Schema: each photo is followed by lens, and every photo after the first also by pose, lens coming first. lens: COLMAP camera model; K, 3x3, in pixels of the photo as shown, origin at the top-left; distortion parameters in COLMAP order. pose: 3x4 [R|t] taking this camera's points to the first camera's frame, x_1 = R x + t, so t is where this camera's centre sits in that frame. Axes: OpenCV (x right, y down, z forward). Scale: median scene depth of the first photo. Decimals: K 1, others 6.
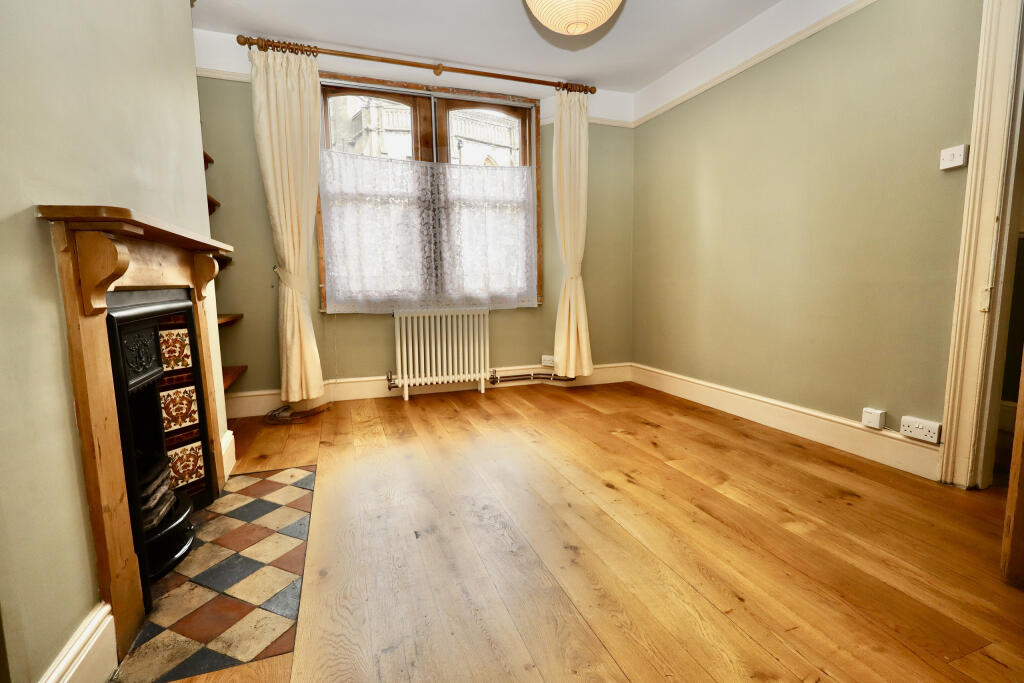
lens RADIAL K [[471.3, 0, 511.6], [0, 471.3, 341.0], [0, 0, 1]] dist [0.000852, -0.000011]
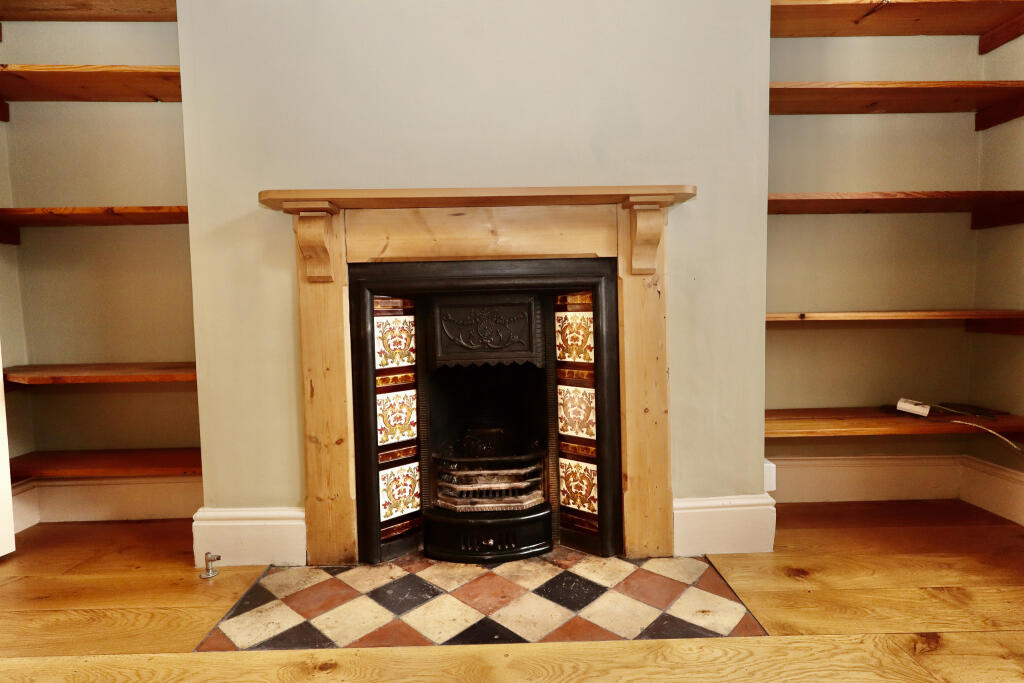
lens RADIAL K [[519.1, 0, 511.3], [0, 519.1, 340.5], [0, 0, 1]] dist [-0.006593, -0.000760]
pose [[-0.312291, 0.073291, -0.947155, 0.145464], [-0.105014, 0.988246, 0.111095, -0.060082], [0.944164, 0.134159, -0.300924, 1.142769]]
